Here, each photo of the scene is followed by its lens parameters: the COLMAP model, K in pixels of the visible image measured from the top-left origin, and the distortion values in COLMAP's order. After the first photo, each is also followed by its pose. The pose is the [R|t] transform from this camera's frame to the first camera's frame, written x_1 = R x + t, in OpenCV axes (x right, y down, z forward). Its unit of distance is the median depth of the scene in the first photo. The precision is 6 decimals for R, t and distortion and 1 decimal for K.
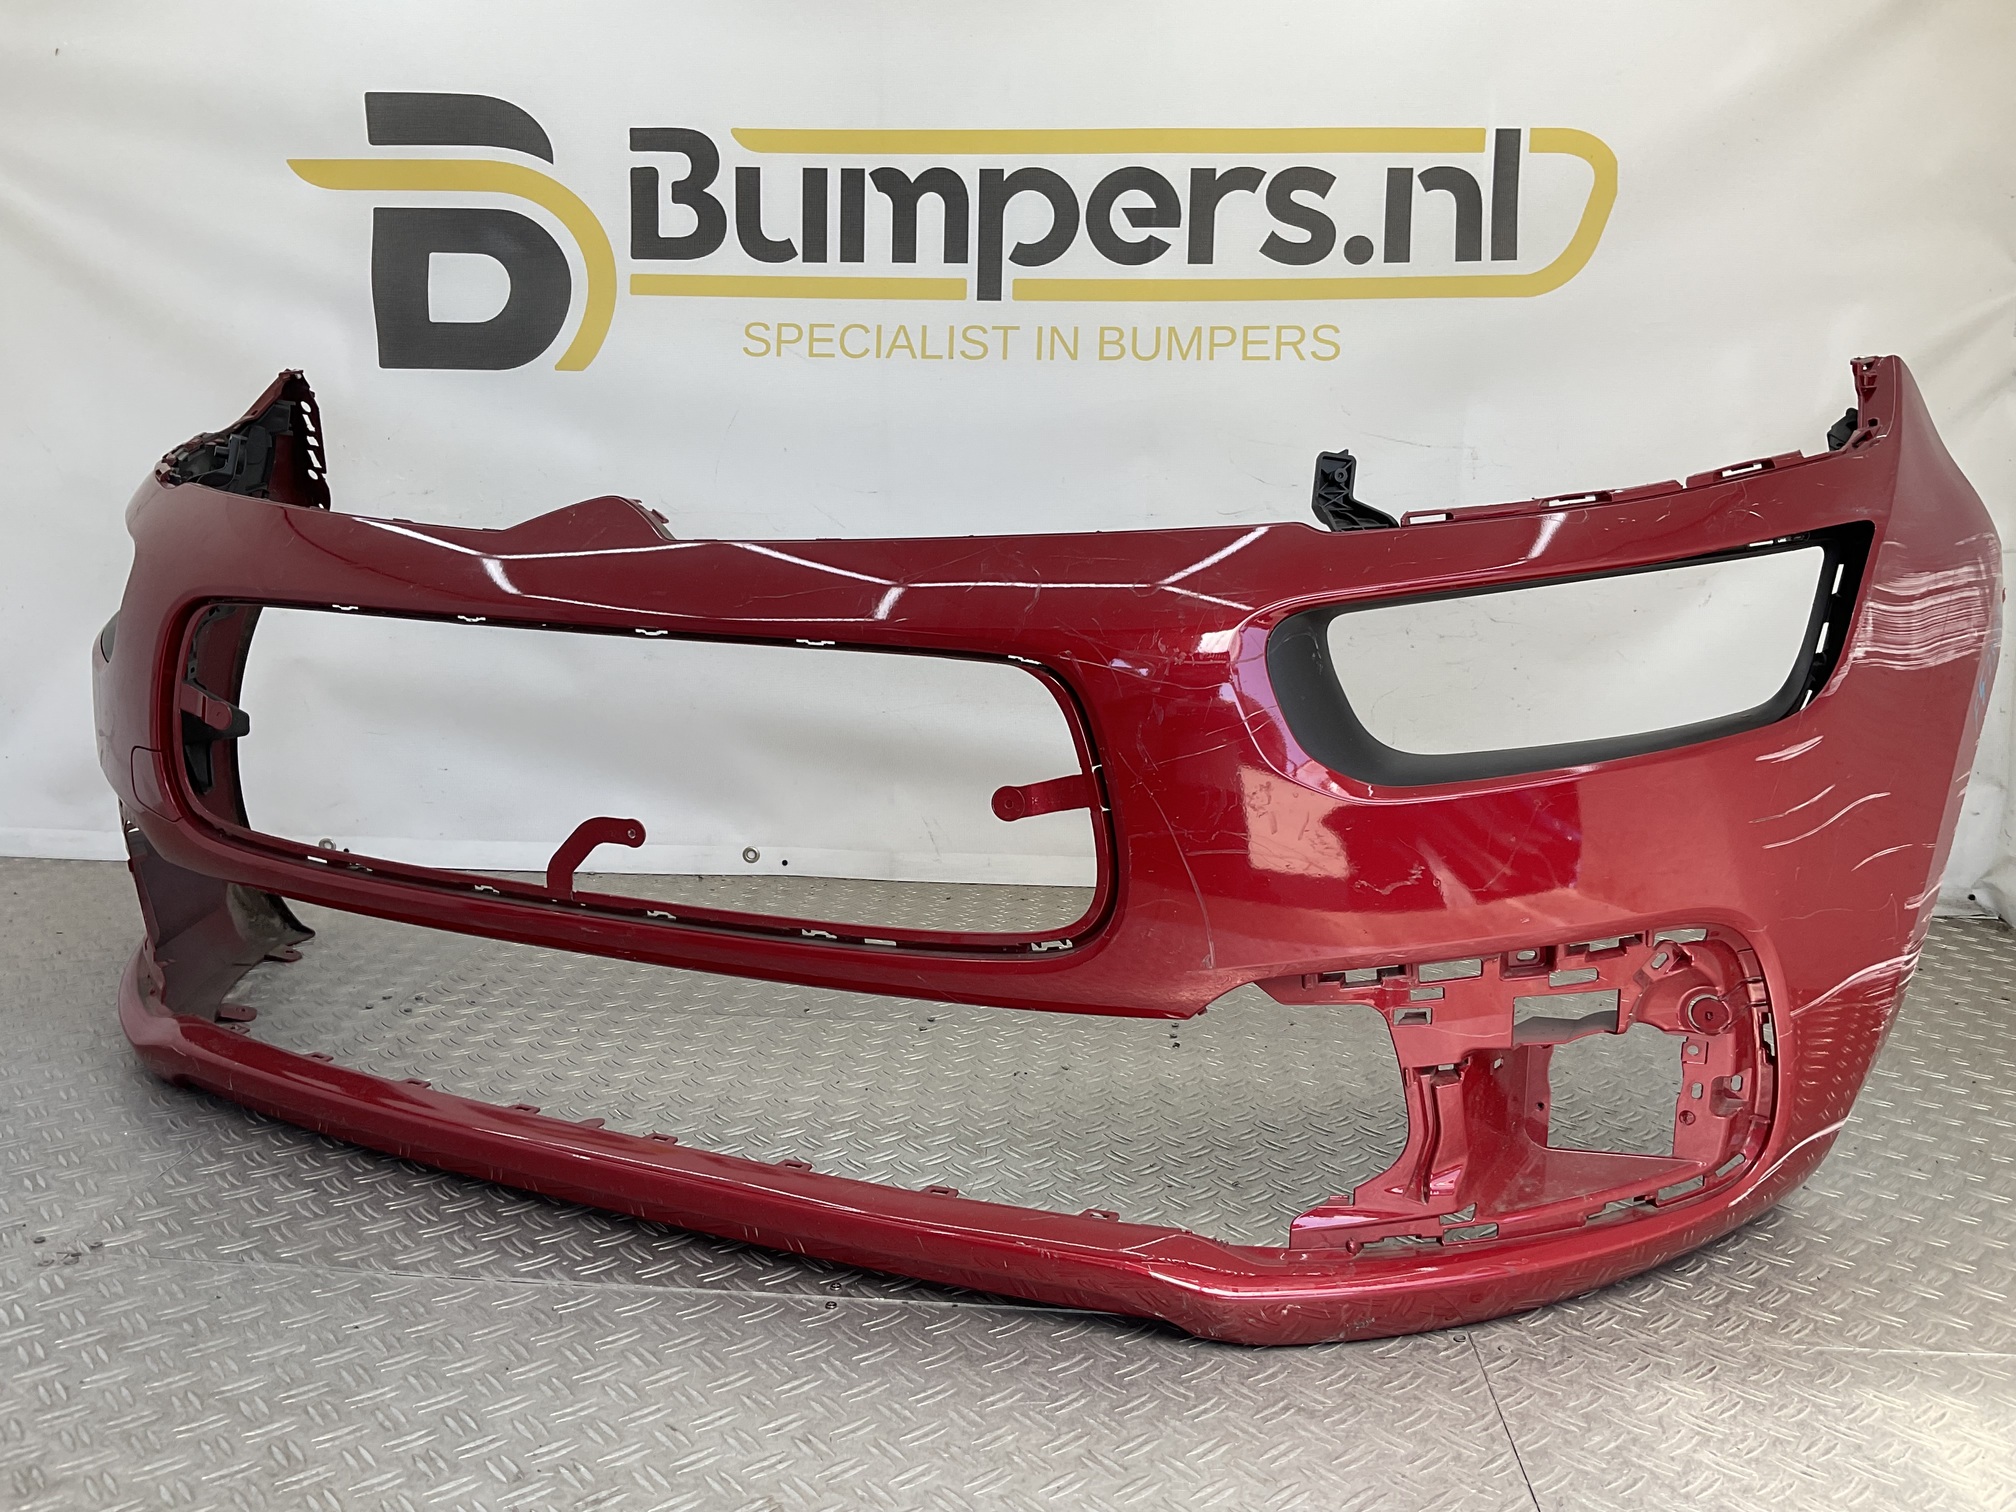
lens RADIAL K [[1678.8, 0, 1001.9], [0, 1678.8, 750.6], [0, 0, 1]] dist [0.066444, -0.124187]
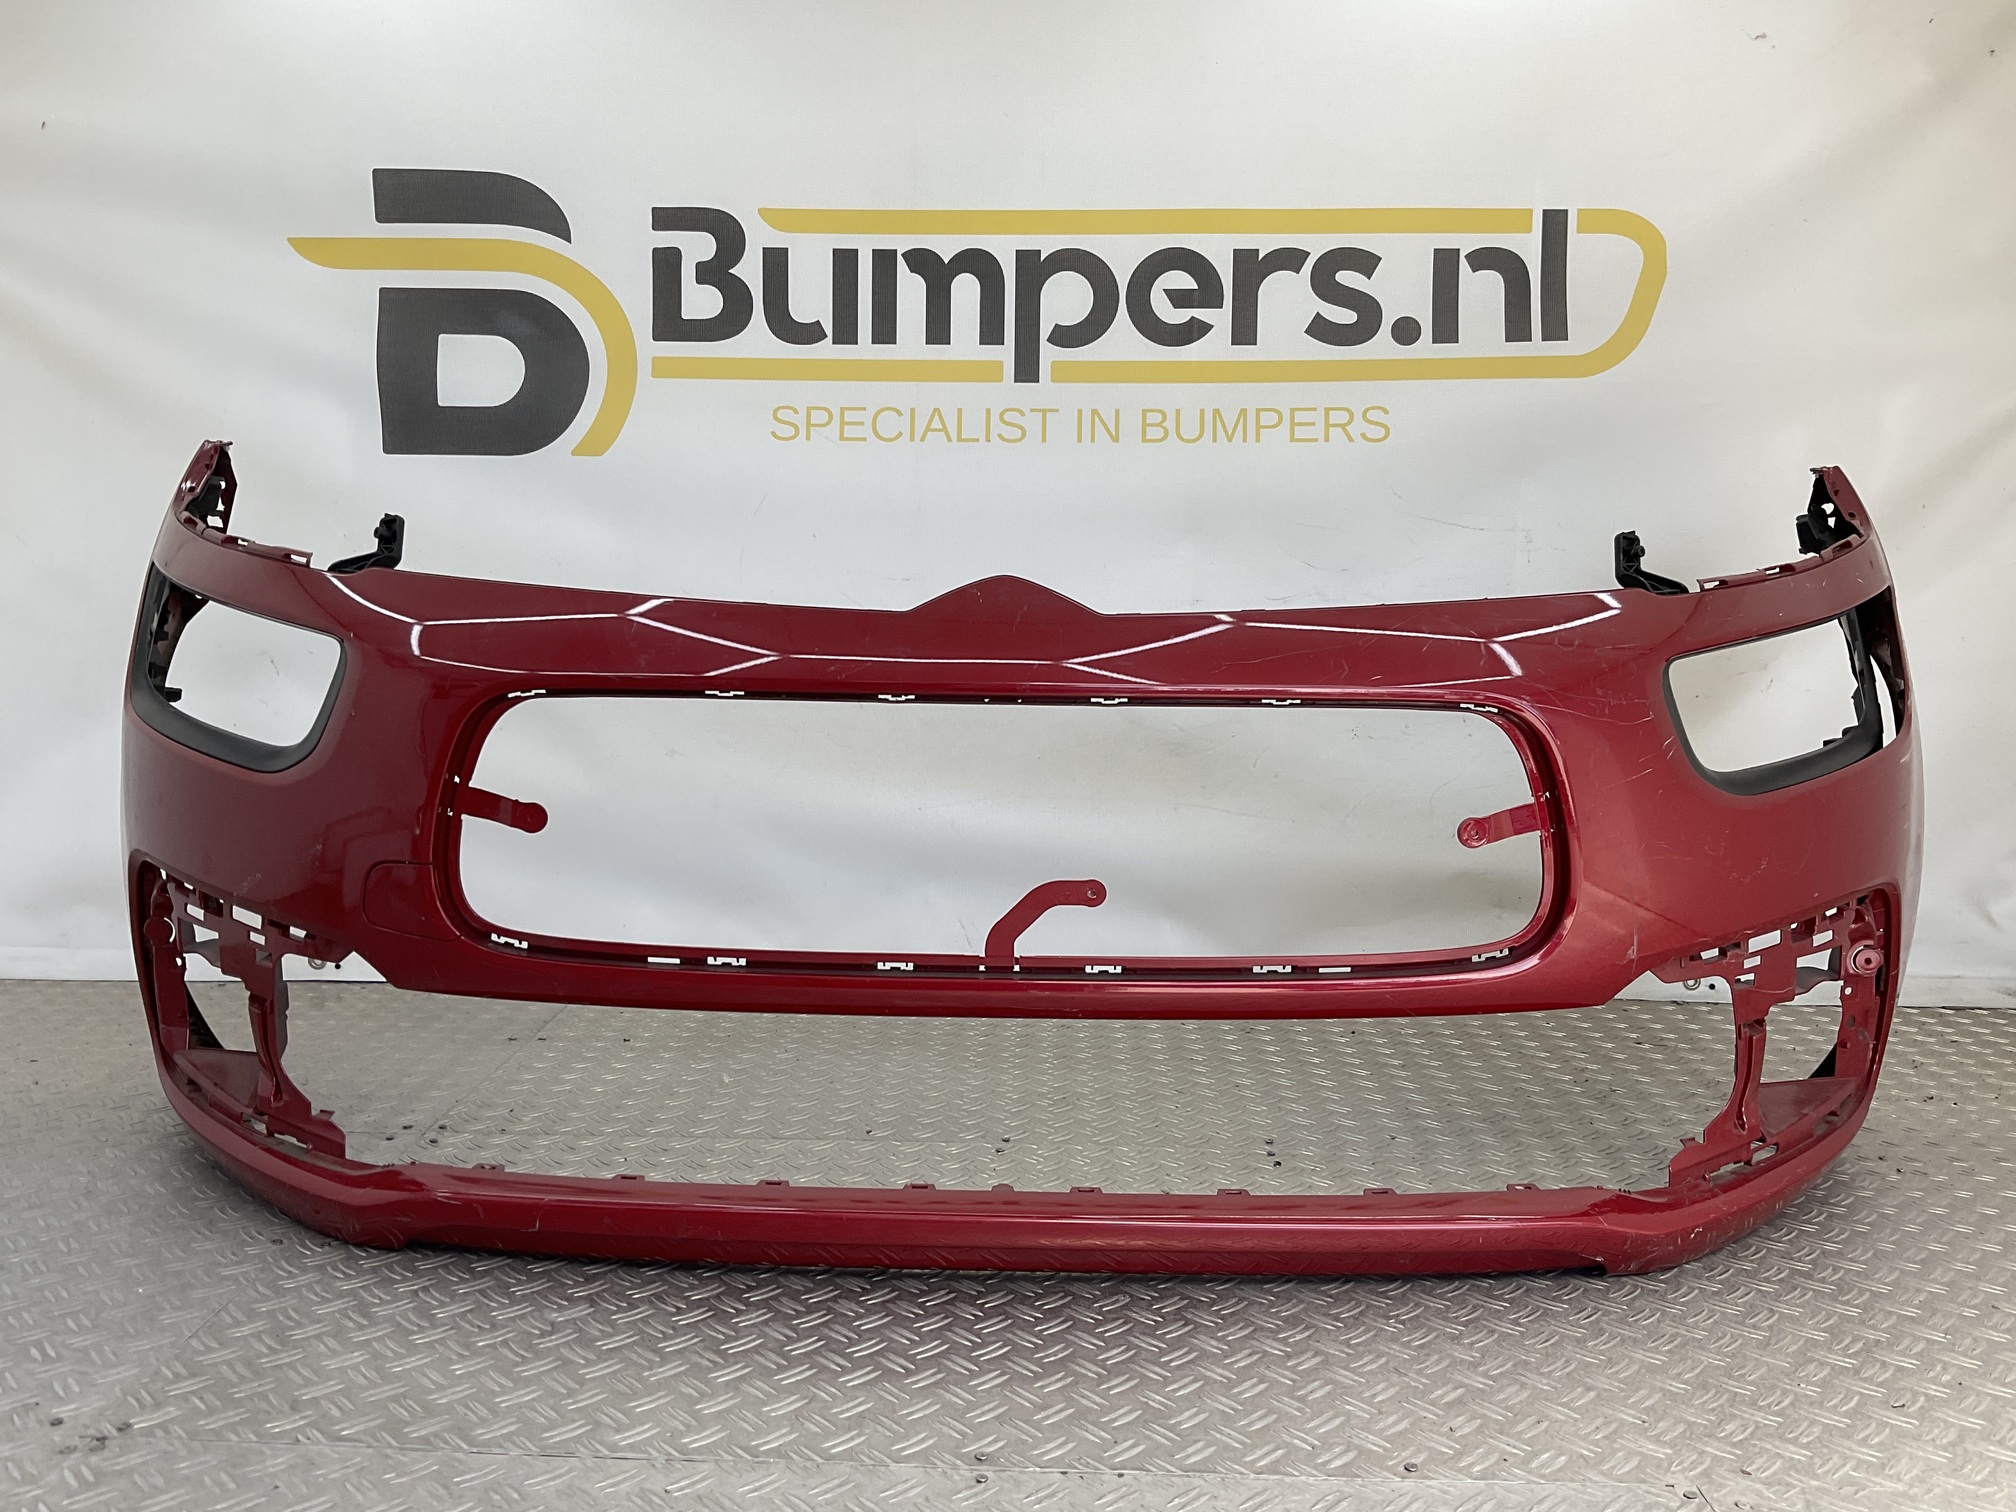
lens RADIAL K [[1678.8, 0, 1002.7], [0, 1678.8, 747.8], [0, 0, 1]] dist [0.066444, -0.124187]
pose [[0.998929, -0.010706, 0.045005, -0.086352], [0.013366, 0.998154, -0.059245, -0.000738], [-0.044288, 0.059784, 0.997228, 0.062756]]
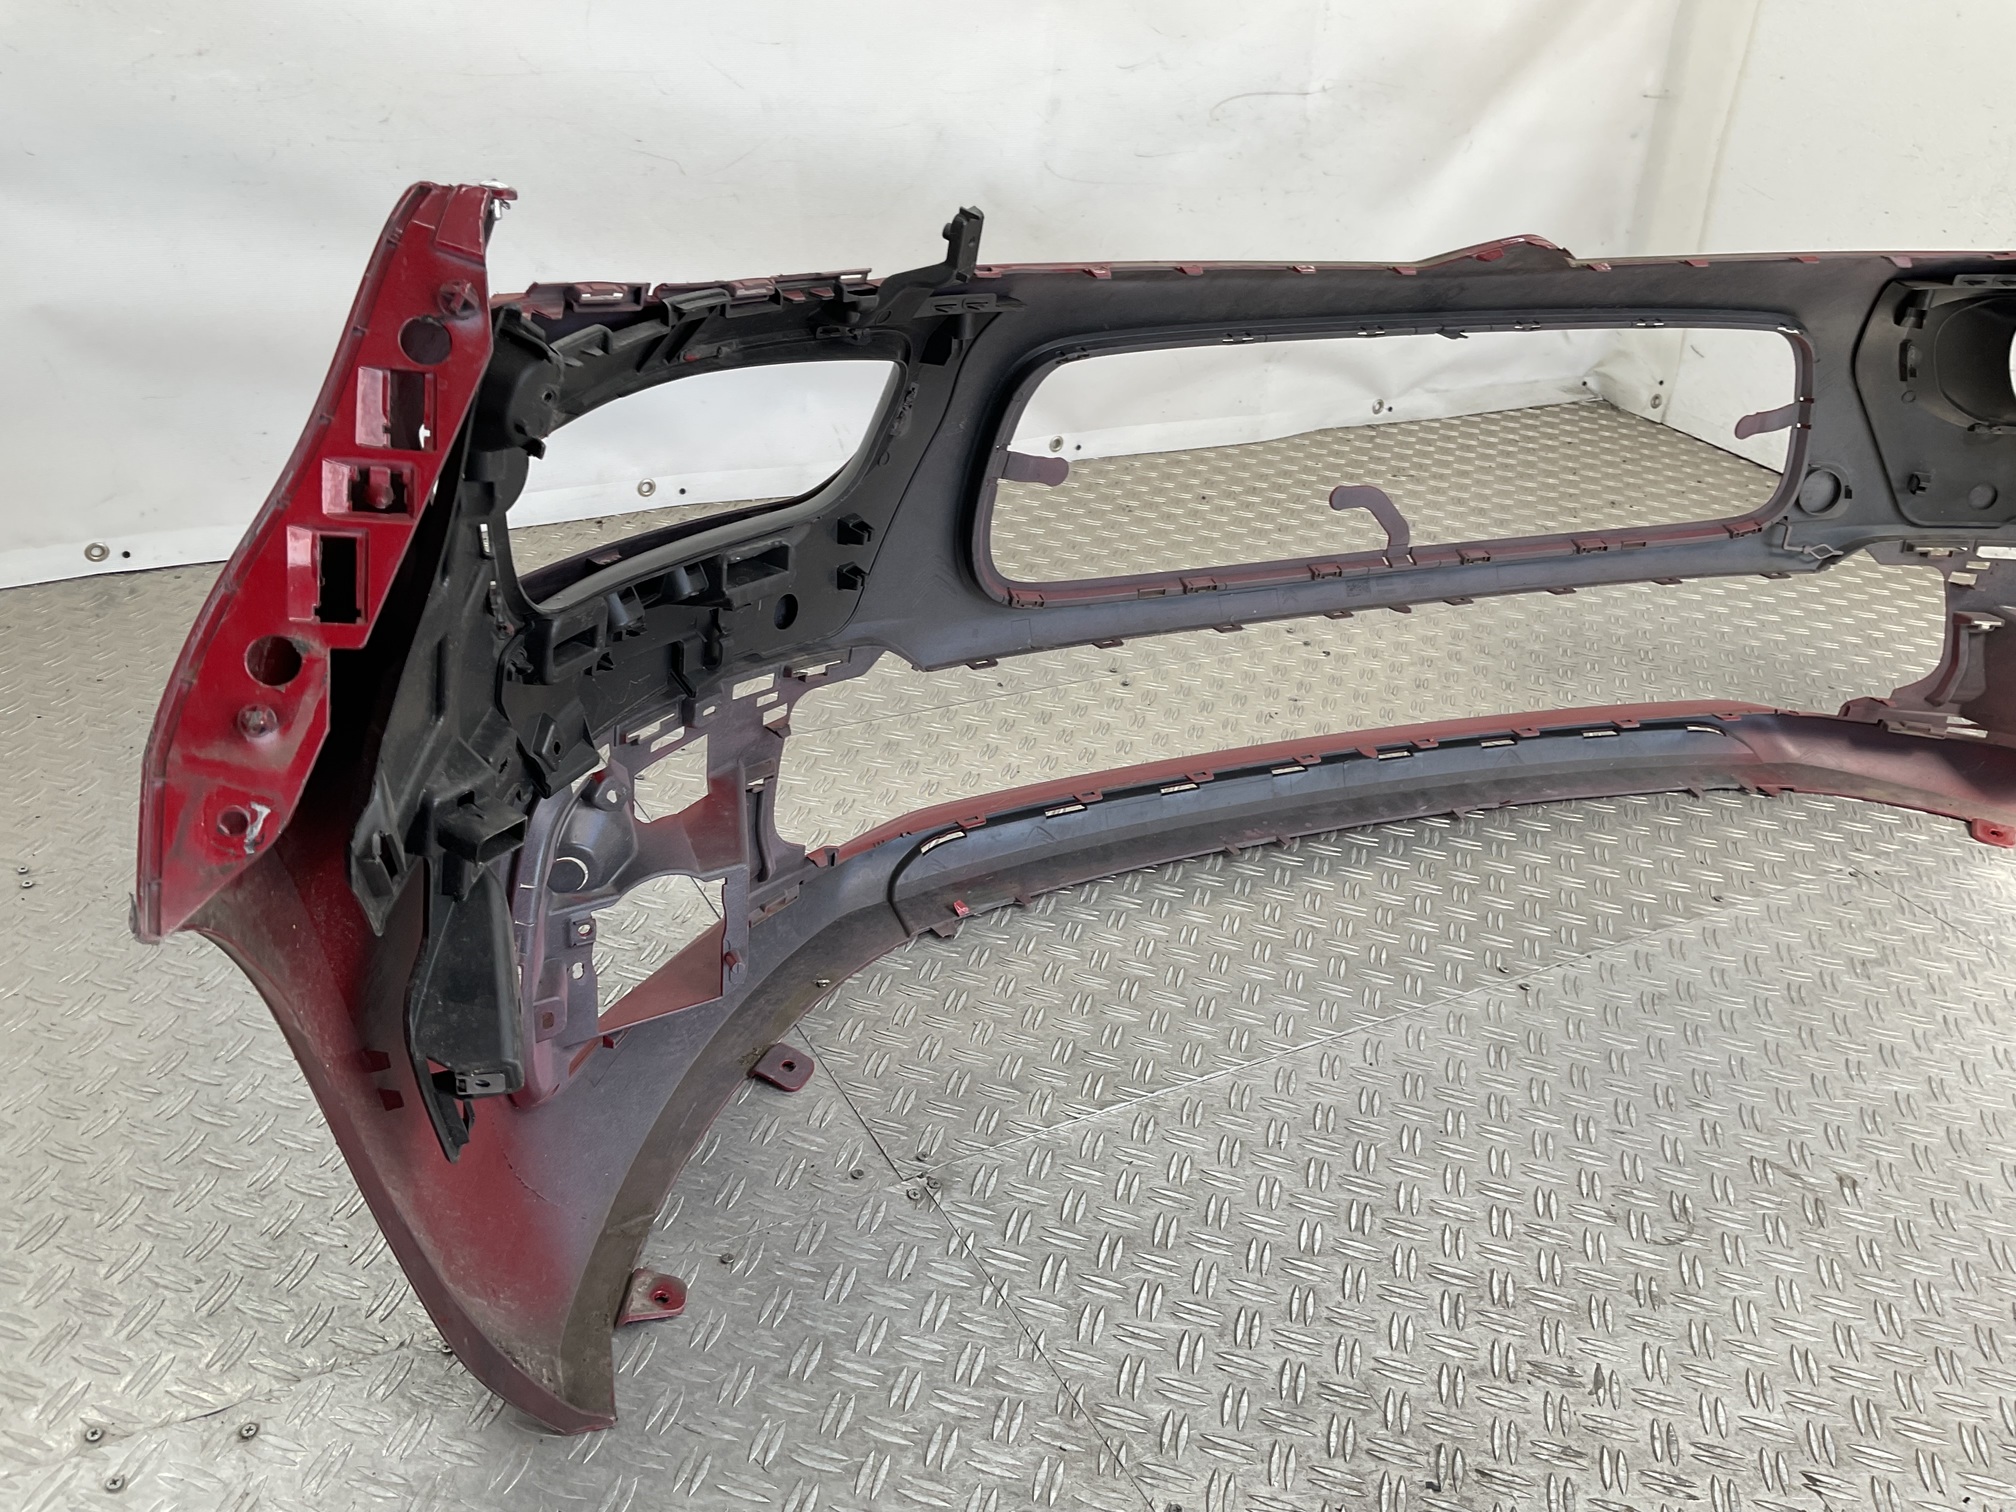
lens RADIAL K [[1678.8, 0, 1017.1], [0, 1678.8, 770.6], [0, 0, 1]] dist [0.066444, -0.124187]
pose [[0.821855, -0.233275, 0.519747, -0.654700], [0.021250, 0.924240, 0.381220, -0.178581], [-0.569300, -0.302263, 0.764548, 0.232997]]
